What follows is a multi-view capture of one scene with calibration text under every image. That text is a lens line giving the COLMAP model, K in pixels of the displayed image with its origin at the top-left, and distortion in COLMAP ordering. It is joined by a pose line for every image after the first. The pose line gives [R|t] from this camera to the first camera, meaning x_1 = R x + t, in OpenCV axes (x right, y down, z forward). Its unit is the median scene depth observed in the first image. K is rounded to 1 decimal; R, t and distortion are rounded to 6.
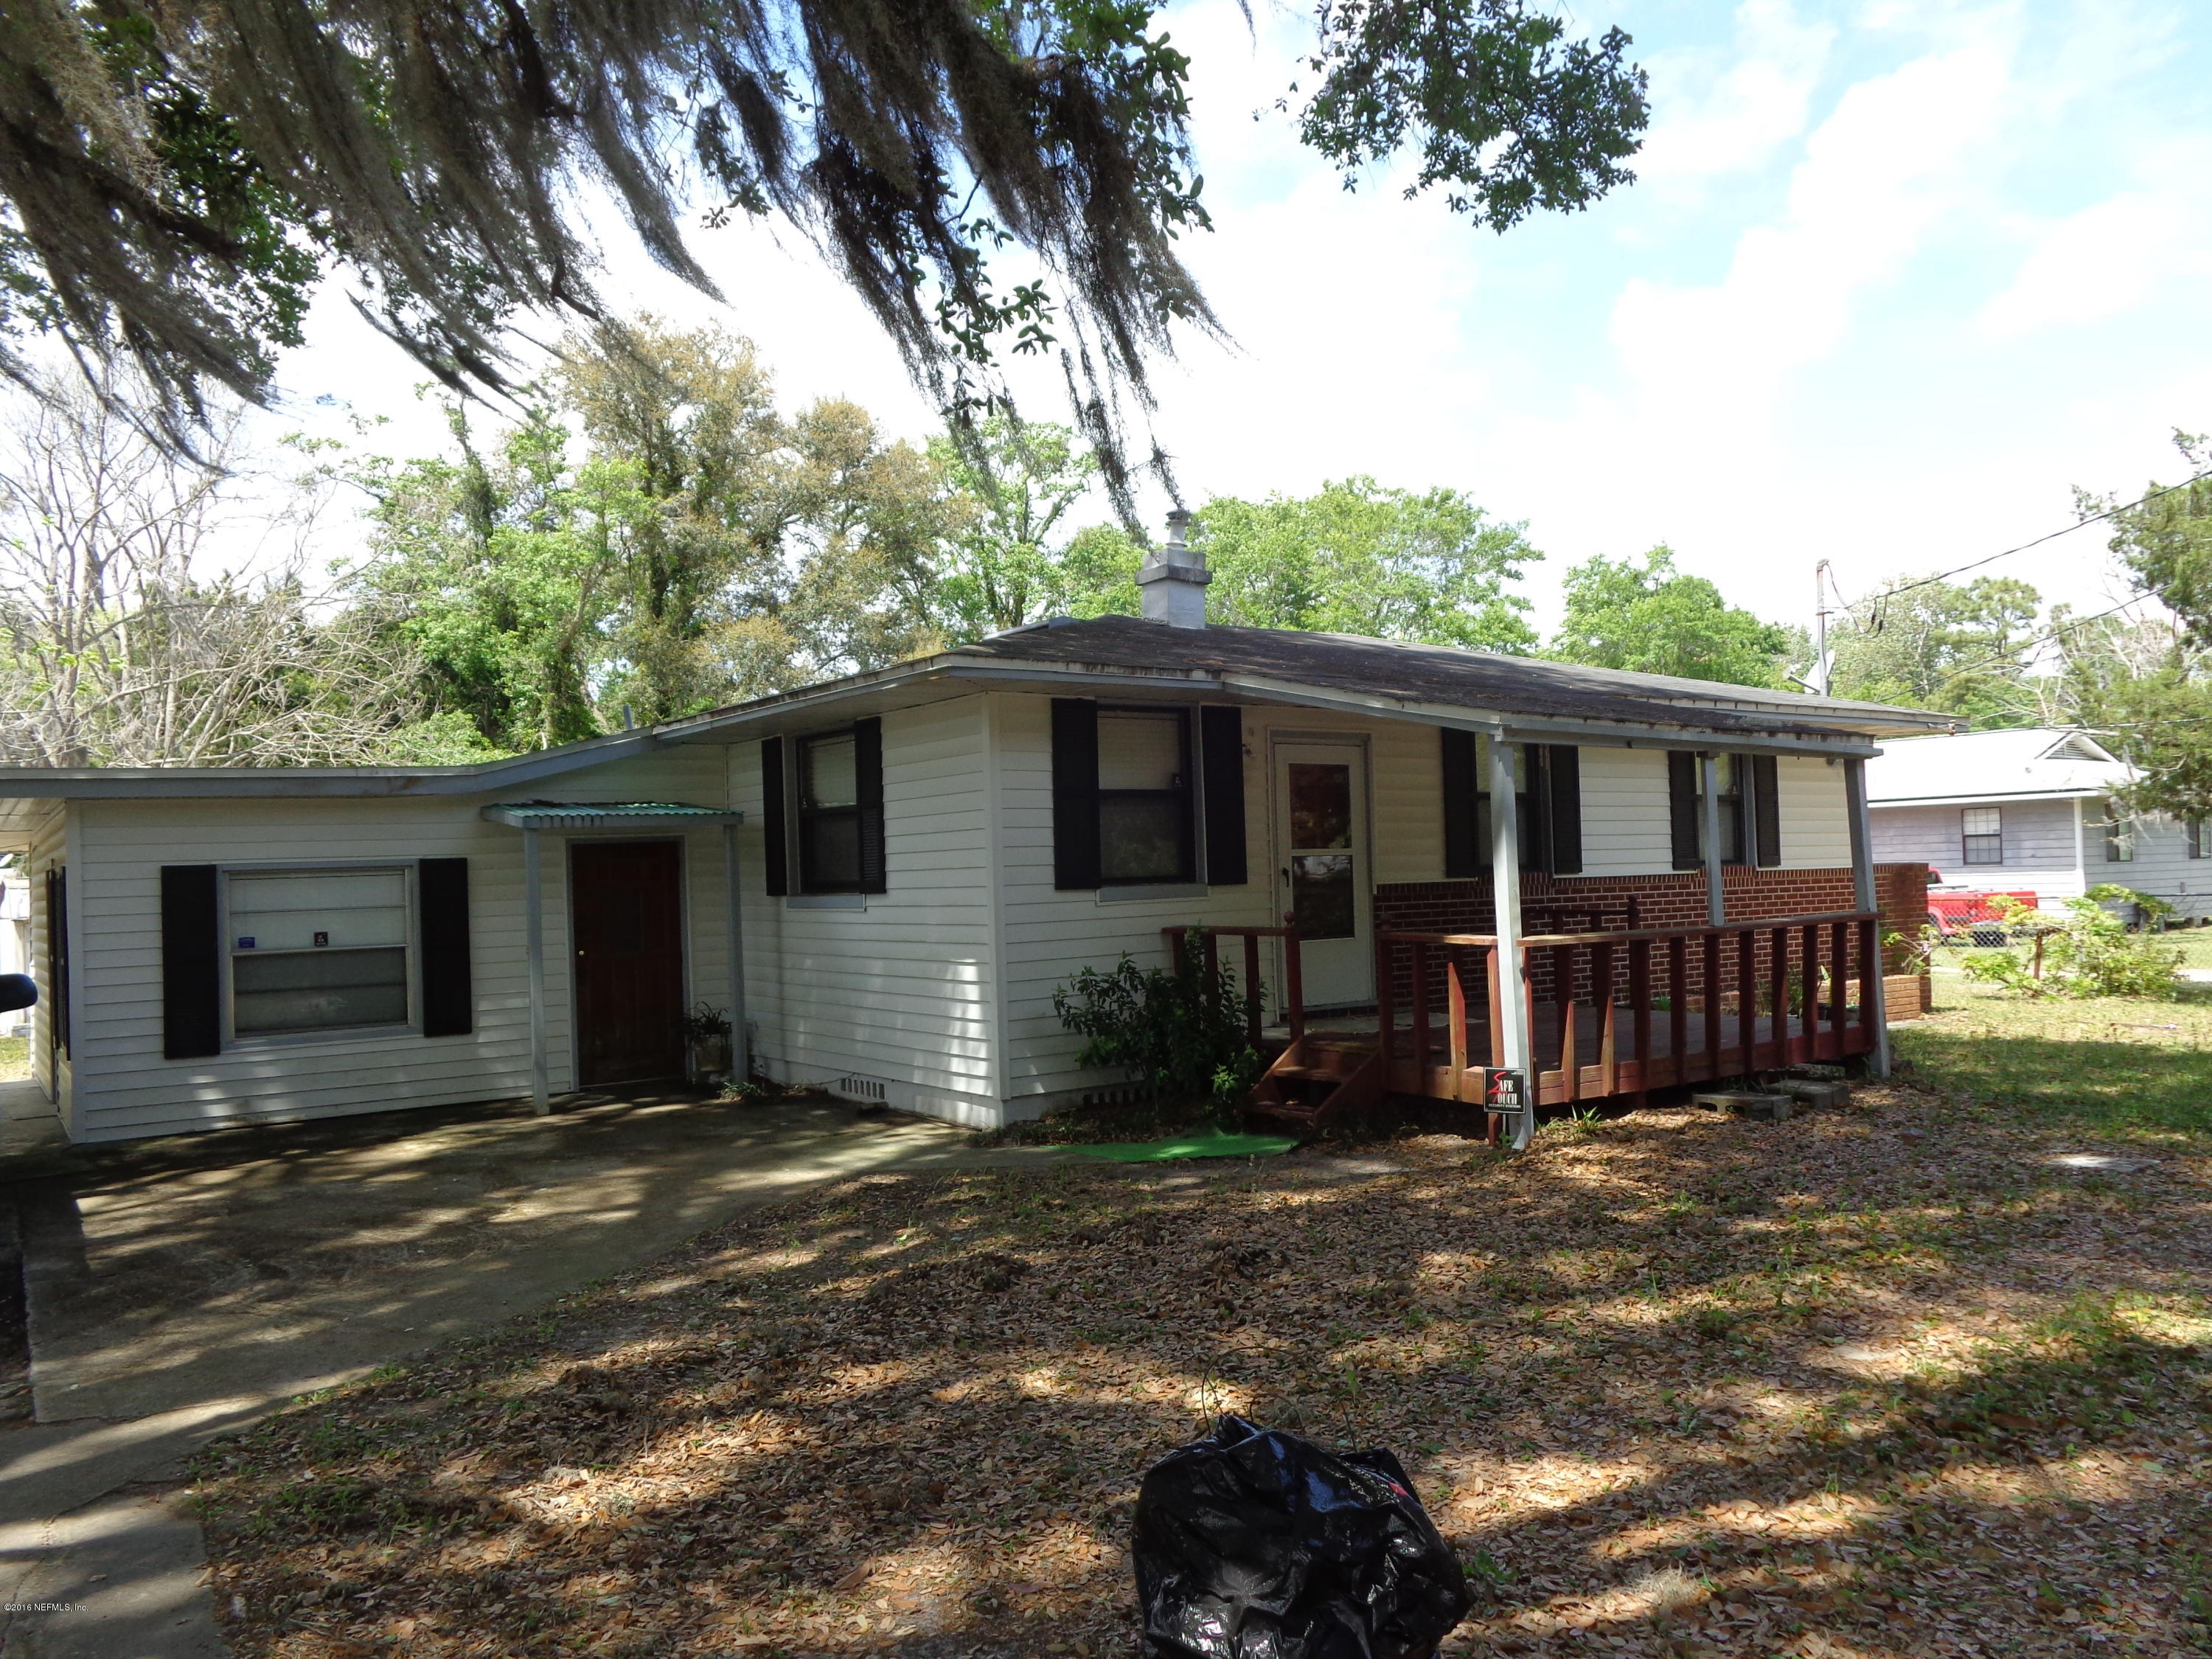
lens RADIAL K [[1659.3, 0, 1098.0], [0, 1659.3, 837.2], [0, 0, 1]] dist [-0.006090, 0.007407]
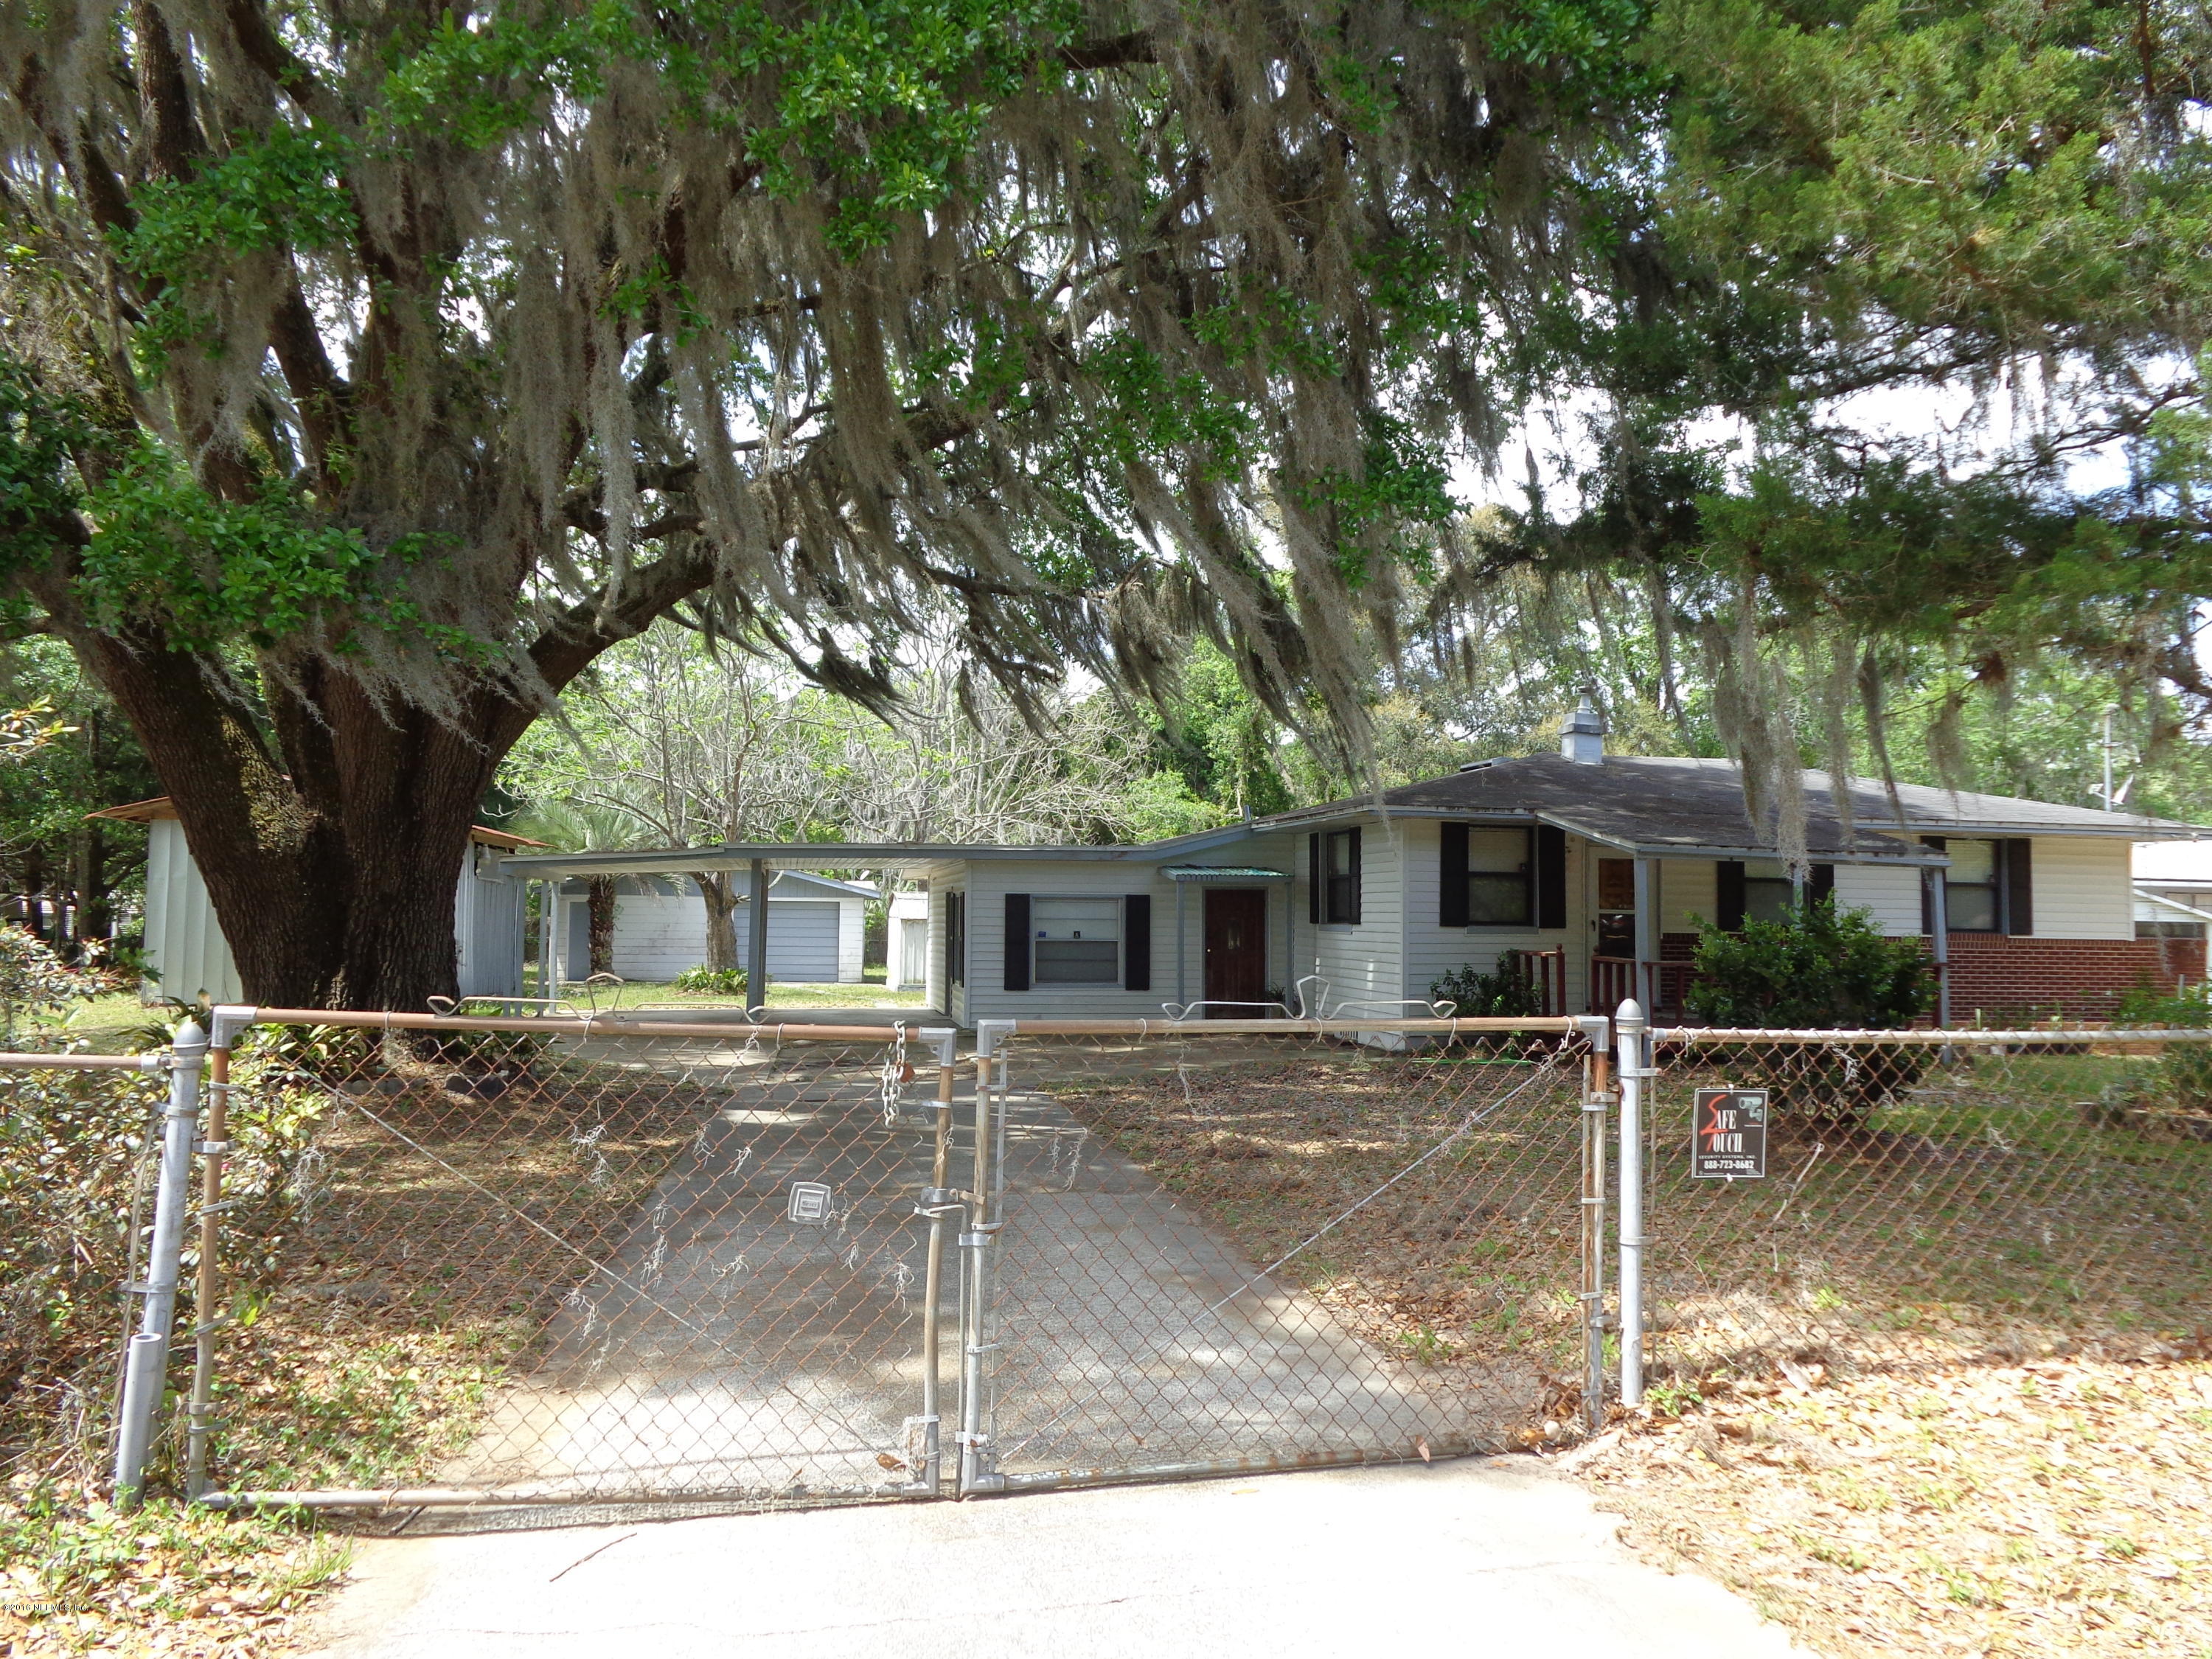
lens RADIAL K [[1659.3, 0, 1106.8], [0, 1659.3, 827.0], [0, 0, 1]] dist [-0.006090, 0.007407]
pose [[0.914672, 0.021965, -0.403599, 0.341392], [-0.033489, 0.999207, -0.021517, -0.023218], [0.402806, 0.033197, 0.914683, -0.761267]]
